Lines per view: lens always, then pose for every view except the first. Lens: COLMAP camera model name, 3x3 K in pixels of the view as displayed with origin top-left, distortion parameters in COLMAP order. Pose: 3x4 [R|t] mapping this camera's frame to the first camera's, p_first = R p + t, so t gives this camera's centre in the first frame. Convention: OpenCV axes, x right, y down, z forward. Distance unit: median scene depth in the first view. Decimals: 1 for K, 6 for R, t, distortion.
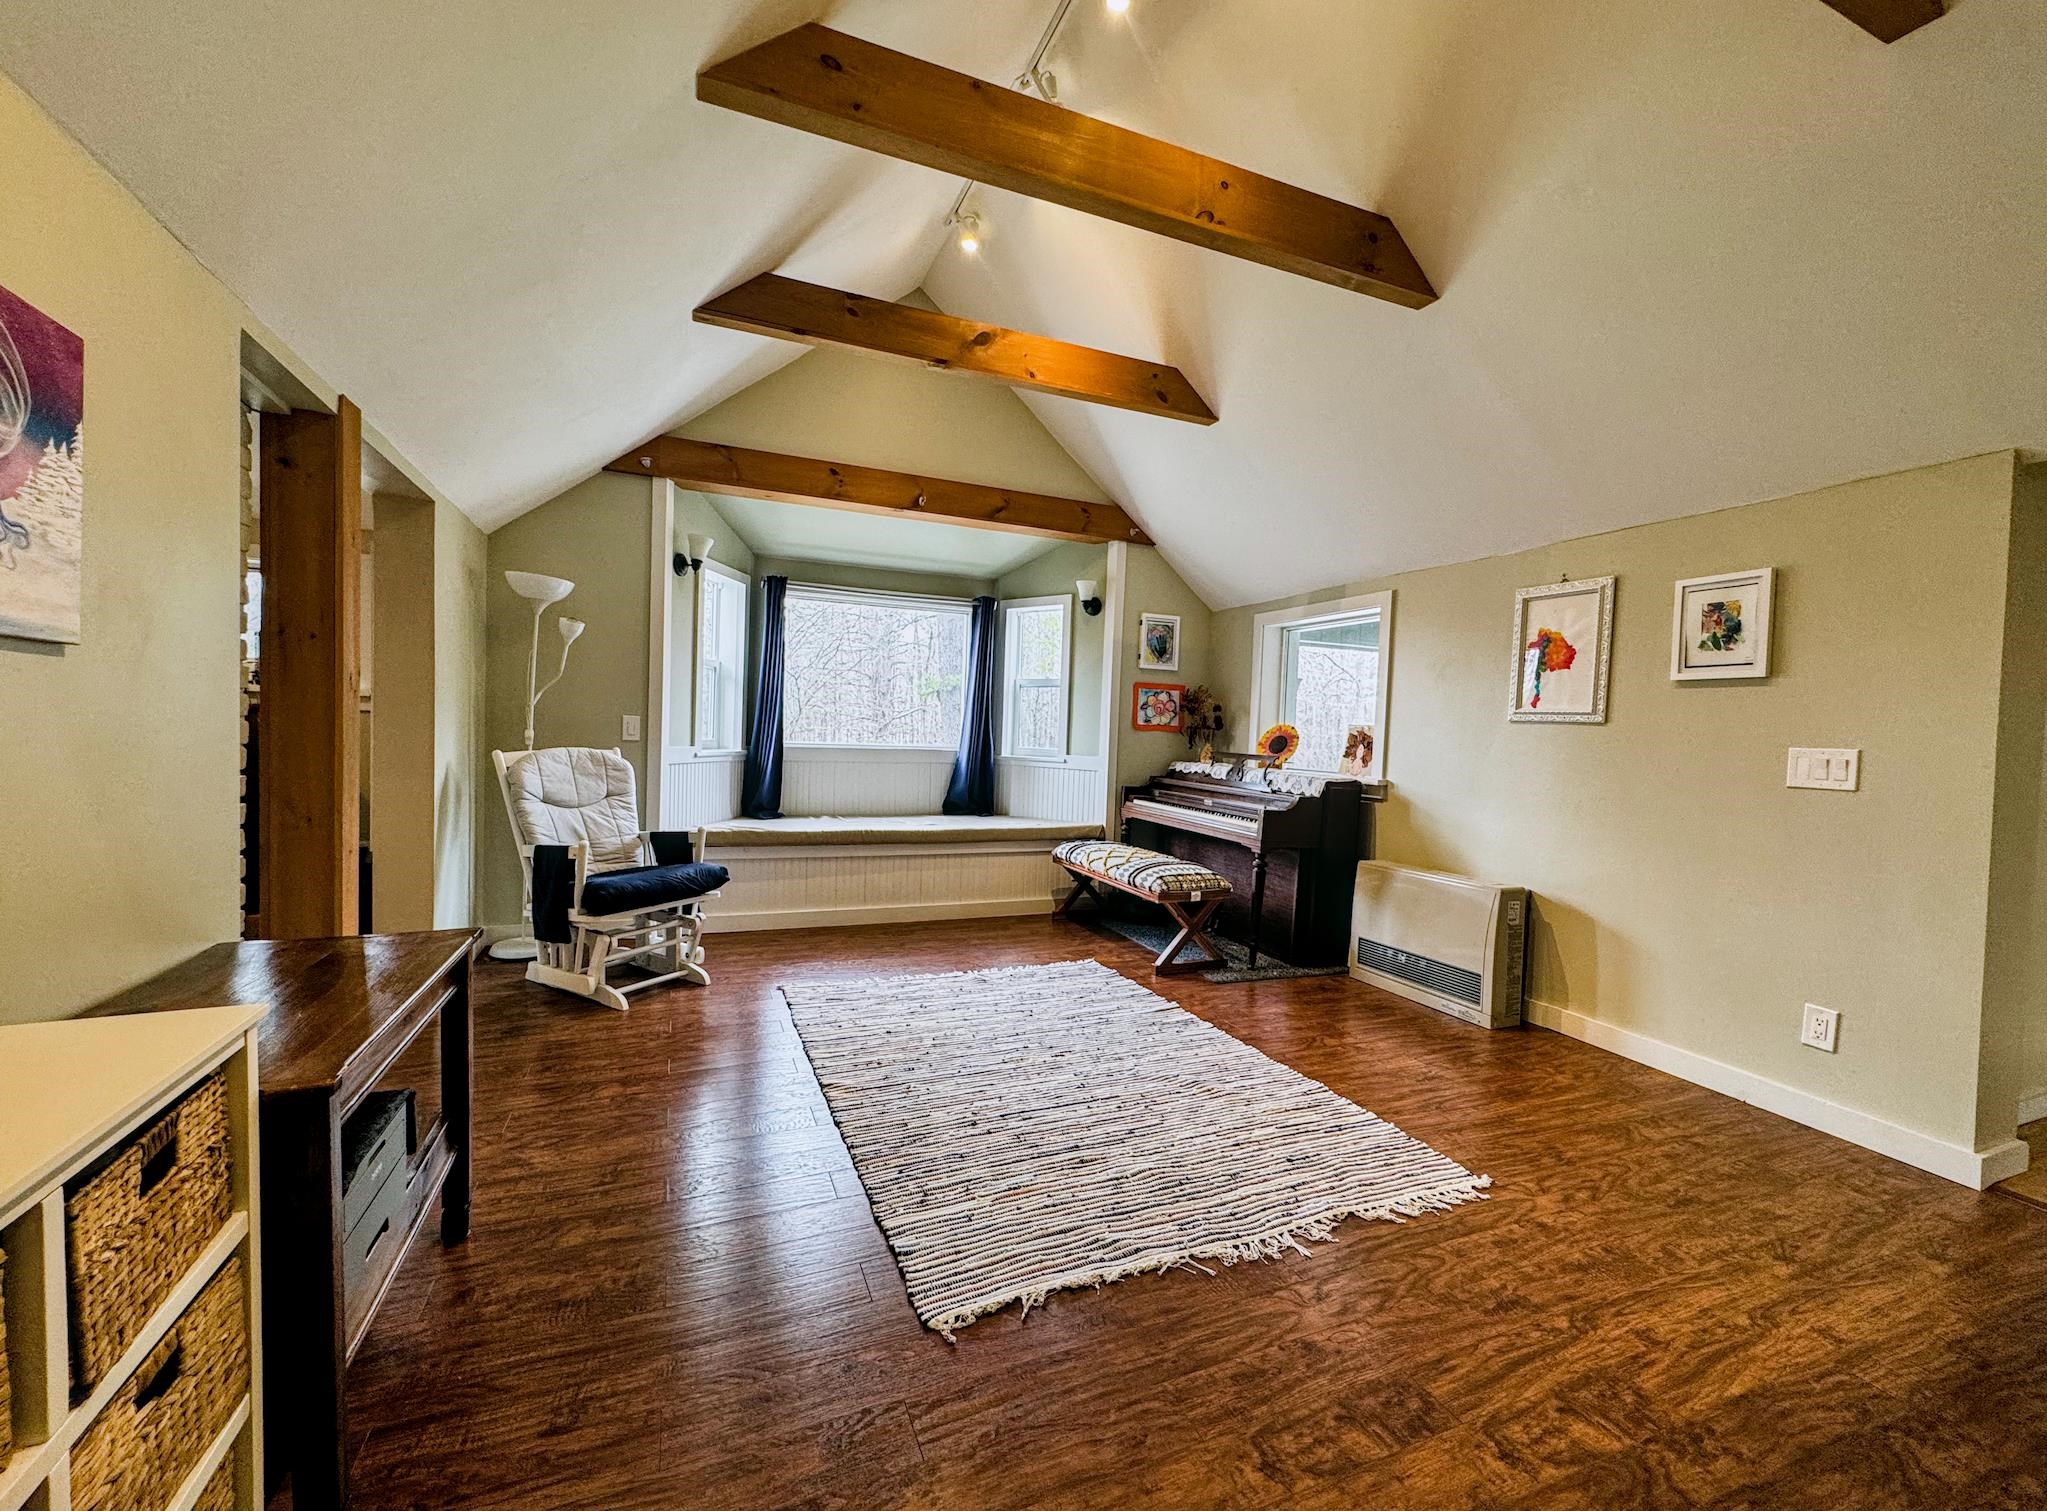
lens RADIAL K [[819.9, 0, 1043.2], [0, 819.9, 762.8], [0, 0, 1]] dist [-0.001878, -0.000658]
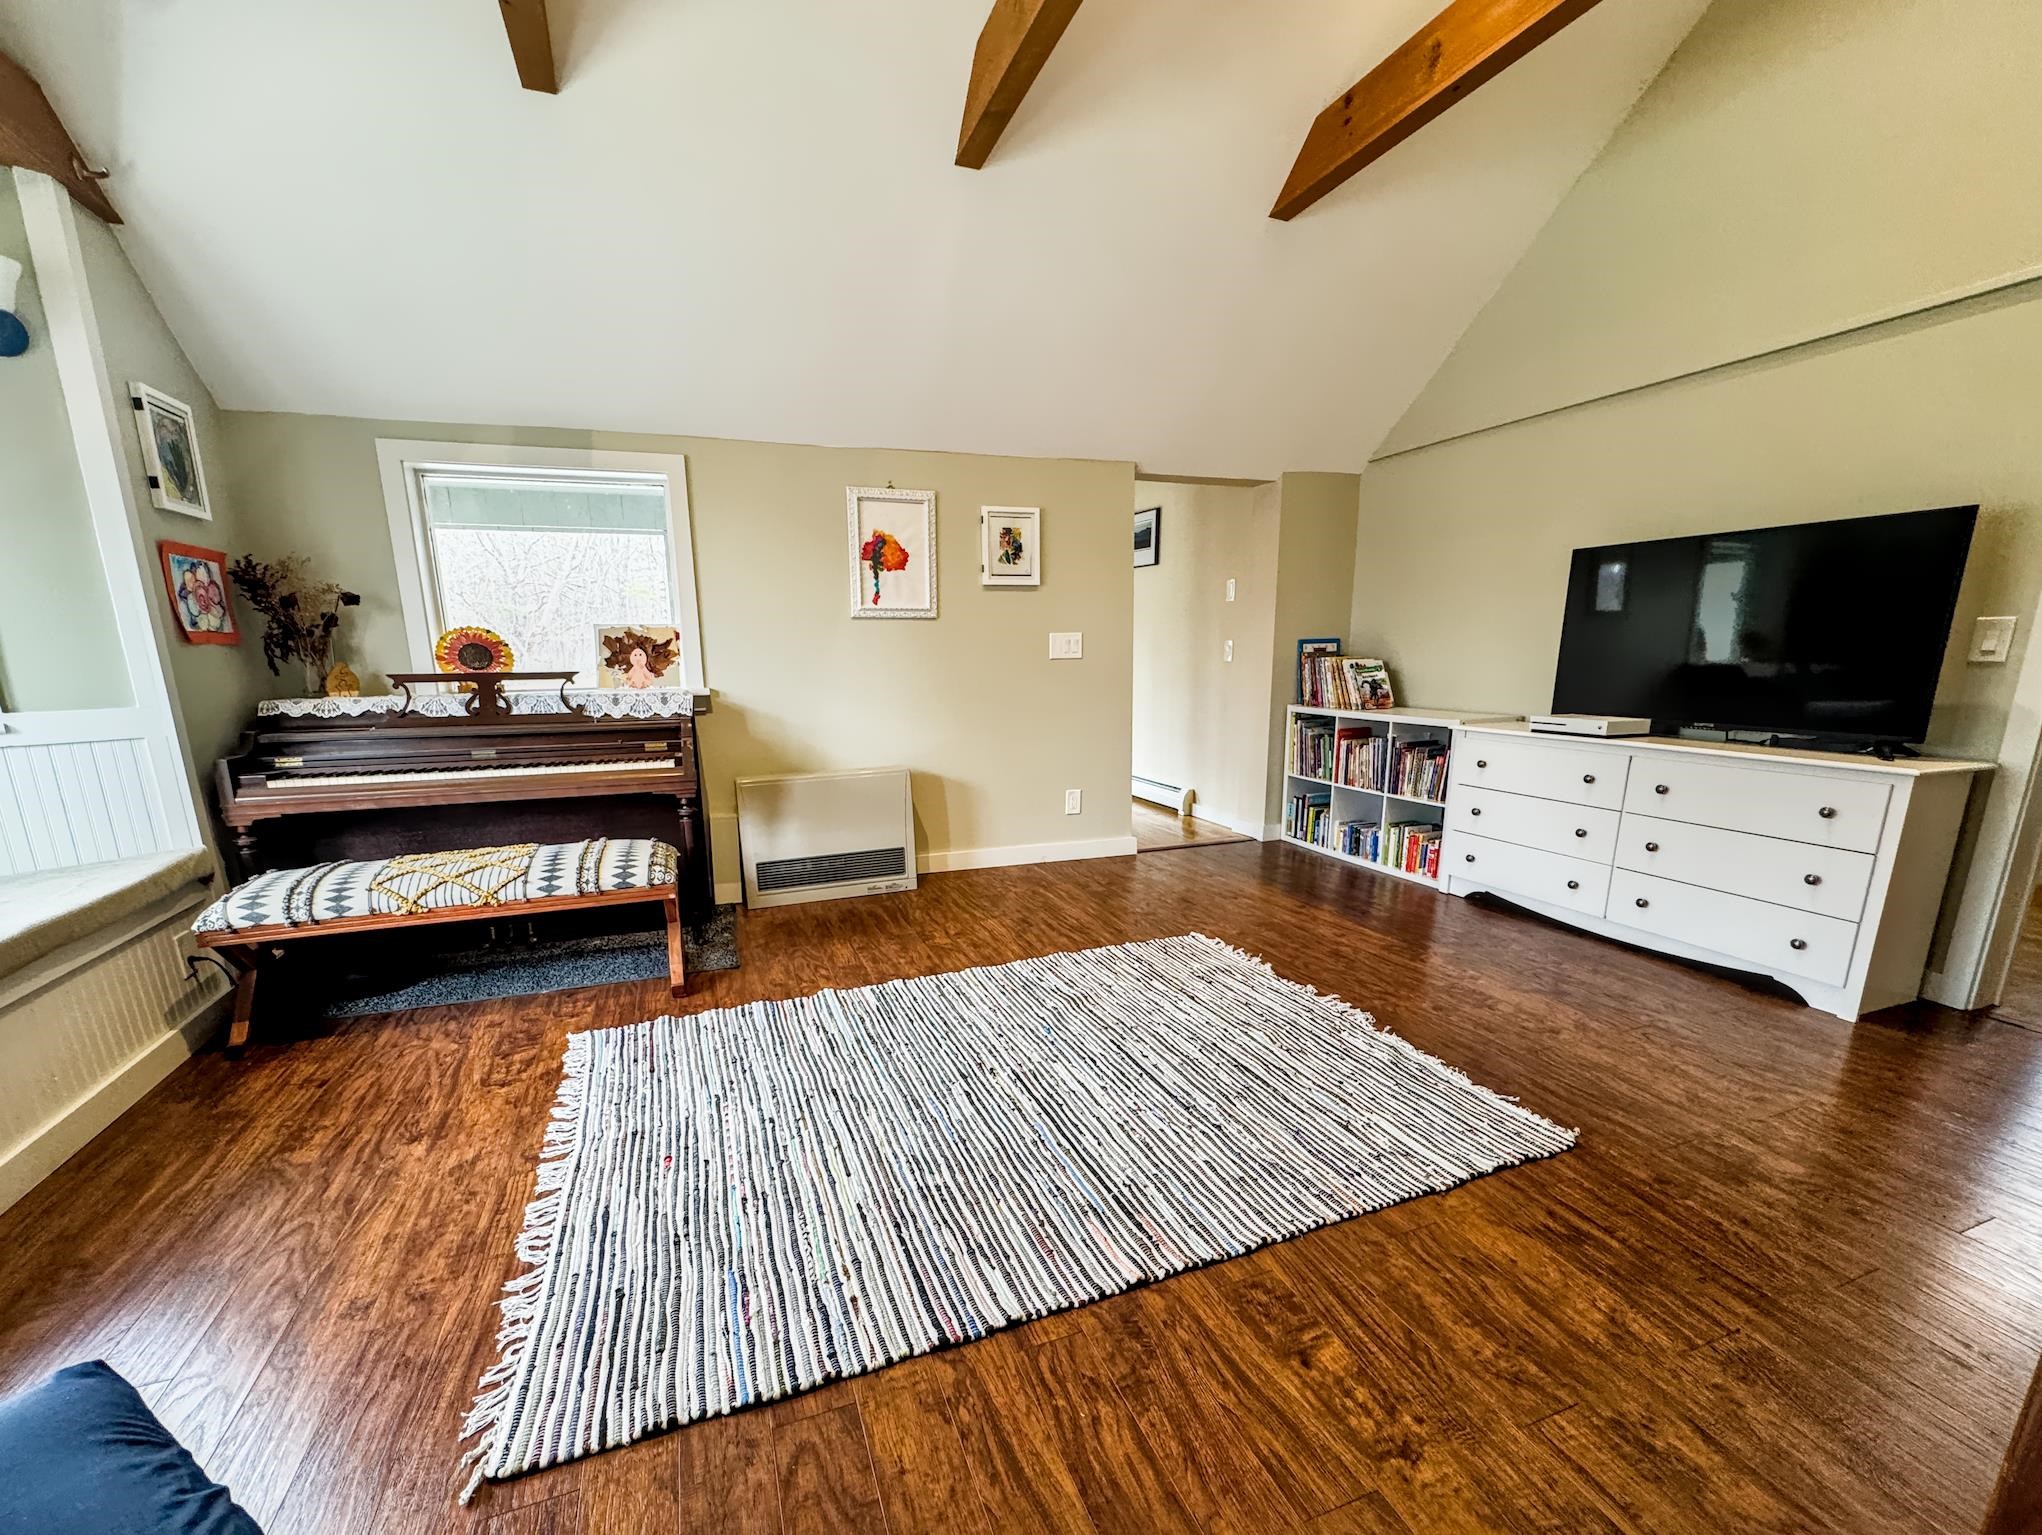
lens RADIAL K [[838.5, 0, 992.9], [0, 838.5, 833.4], [0, 0, 1]] dist [-0.000212, -0.000367]
pose [[0.064225, -0.255442, 0.964689, -0.544633], [0.057582, 0.966023, 0.251962, -0.043826], [-0.996273, 0.039367, 0.076752, 0.749789]]
